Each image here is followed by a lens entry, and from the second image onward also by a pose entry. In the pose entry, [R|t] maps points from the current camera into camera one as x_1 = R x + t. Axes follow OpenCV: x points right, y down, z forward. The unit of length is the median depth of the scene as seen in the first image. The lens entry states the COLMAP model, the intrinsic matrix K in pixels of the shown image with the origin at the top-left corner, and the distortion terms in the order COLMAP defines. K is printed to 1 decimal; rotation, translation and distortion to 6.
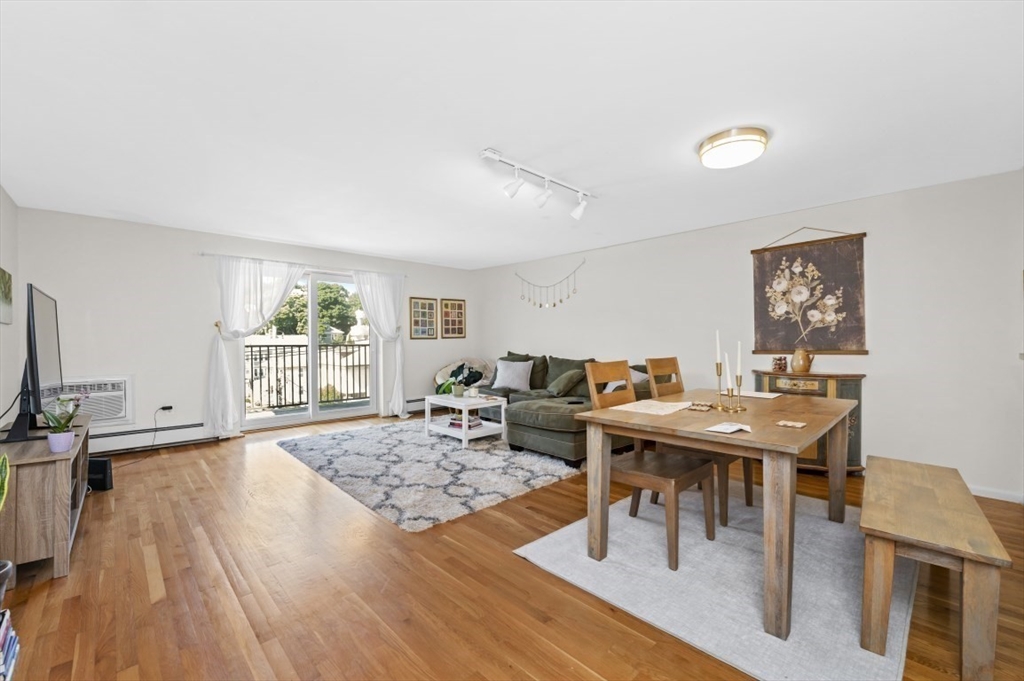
lens RADIAL K [[422.6, 0, 501.8], [0, 422.6, 344.6], [0, 0, 1]] dist [-0.001548, -0.000125]
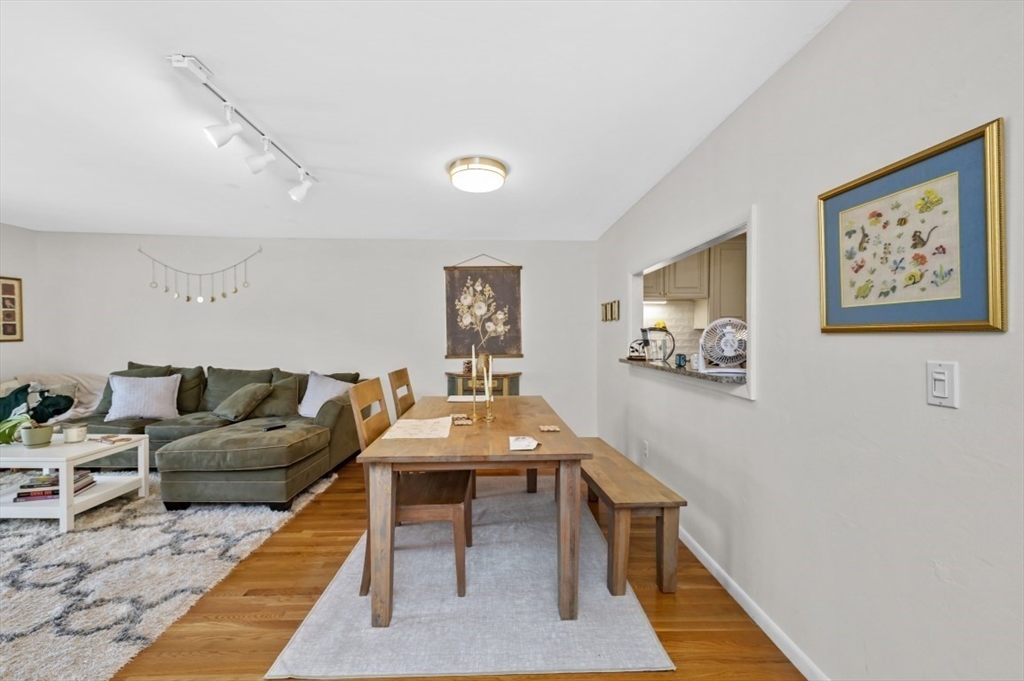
lens RADIAL K [[405.9, 0, 511.0], [0, 405.9, 343.5], [0, 0, 1]] dist [-0.001742, -0.000749]
pose [[0.657933, -0.008331, 0.753030, -0.109993], [0.002955, 0.999960, 0.008481, -0.027362], [-0.753071, -0.003354, 0.657931, 0.156154]]
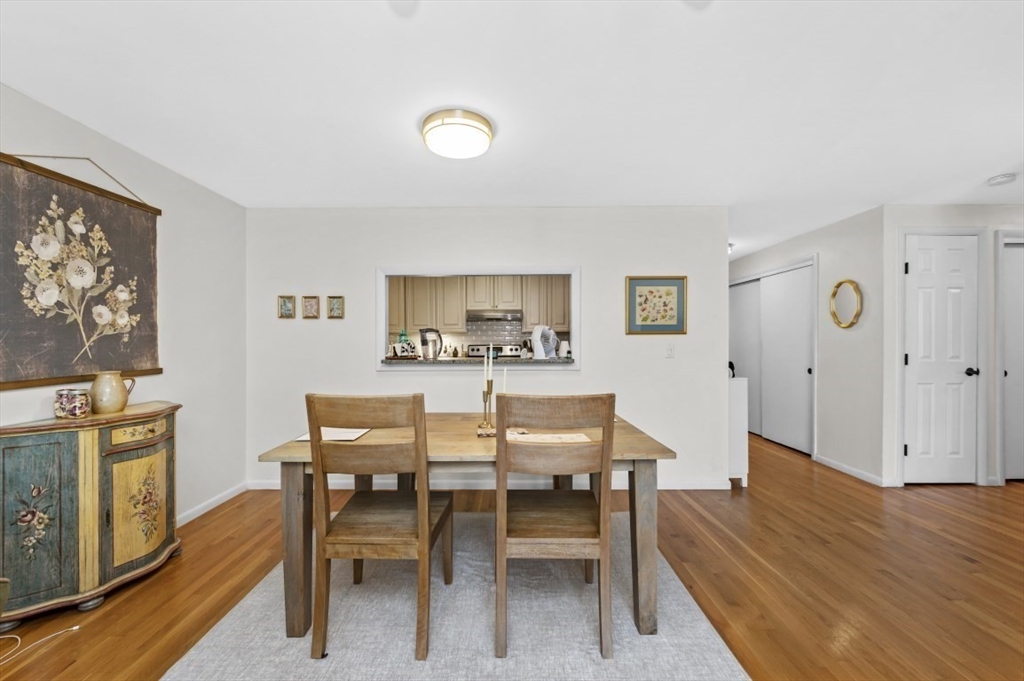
lens RADIAL K [[402.7, 0, 500.9], [0, 402.7, 337.8], [0, 0, 1]] dist [-0.002155, -0.000393]
pose [[-0.722101, 0.012230, 0.691679, -0.052948], [0.012105, 0.999914, -0.005042, -0.024815], [-0.691681, 0.004732, -0.722187, 0.947205]]
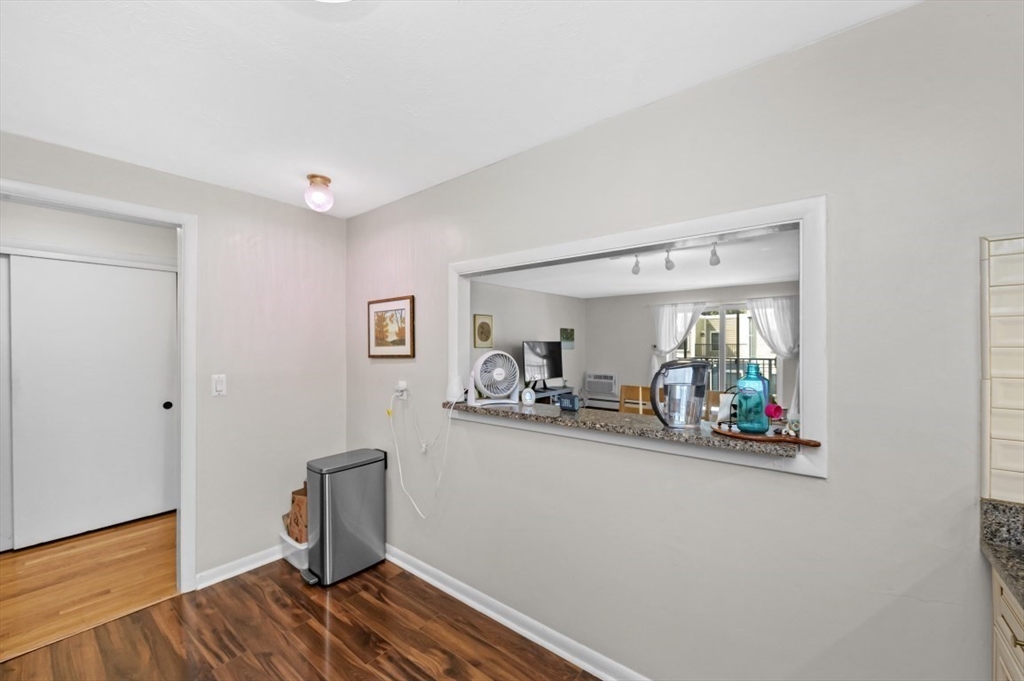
lens RADIAL K [[405.9, 0, 511.0], [0, 405.9, 343.5], [0, 0, 1]] dist [-0.001742, -0.000749]
pose [[0.142497, -0.004516, -0.989785, 0.984640], [-0.003708, 0.999980, -0.005096, -0.057722], [0.989788, 0.004396, 0.142477, 0.239897]]
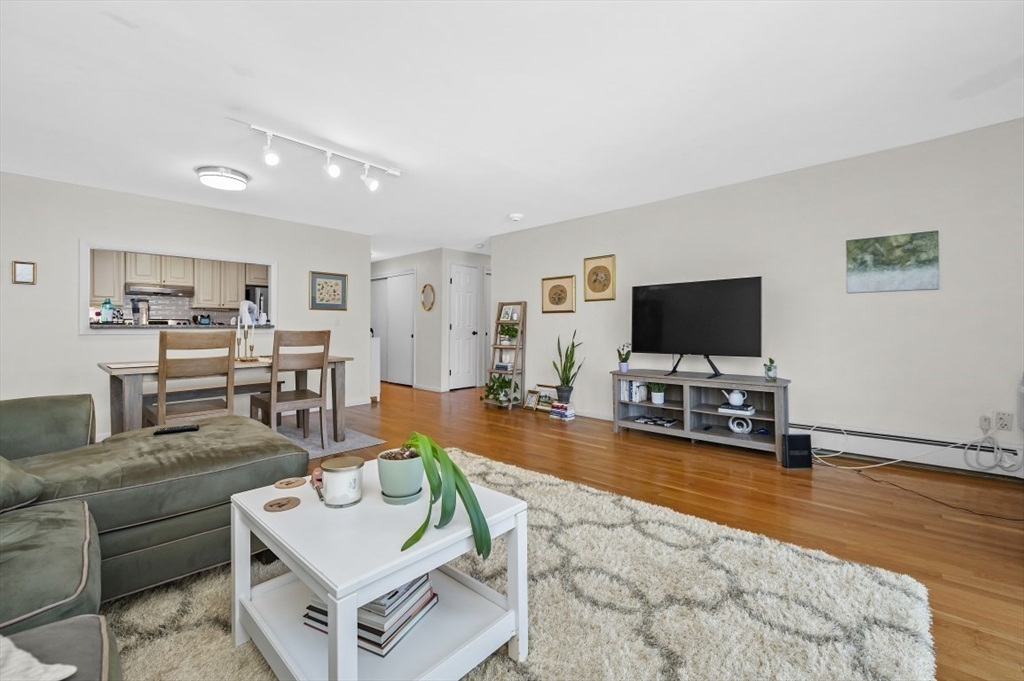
lens RADIAL K [[431.1, 0, 499.2], [0, 431.1, 329.9], [0, 0, 1]] dist [0.000584, 0.000088]
pose [[-0.997942, 0.005238, -0.063907, -0.166602], [0.004466, 0.999915, 0.012210, 0.016415], [0.063966, 0.011900, -0.997881, 1.536952]]
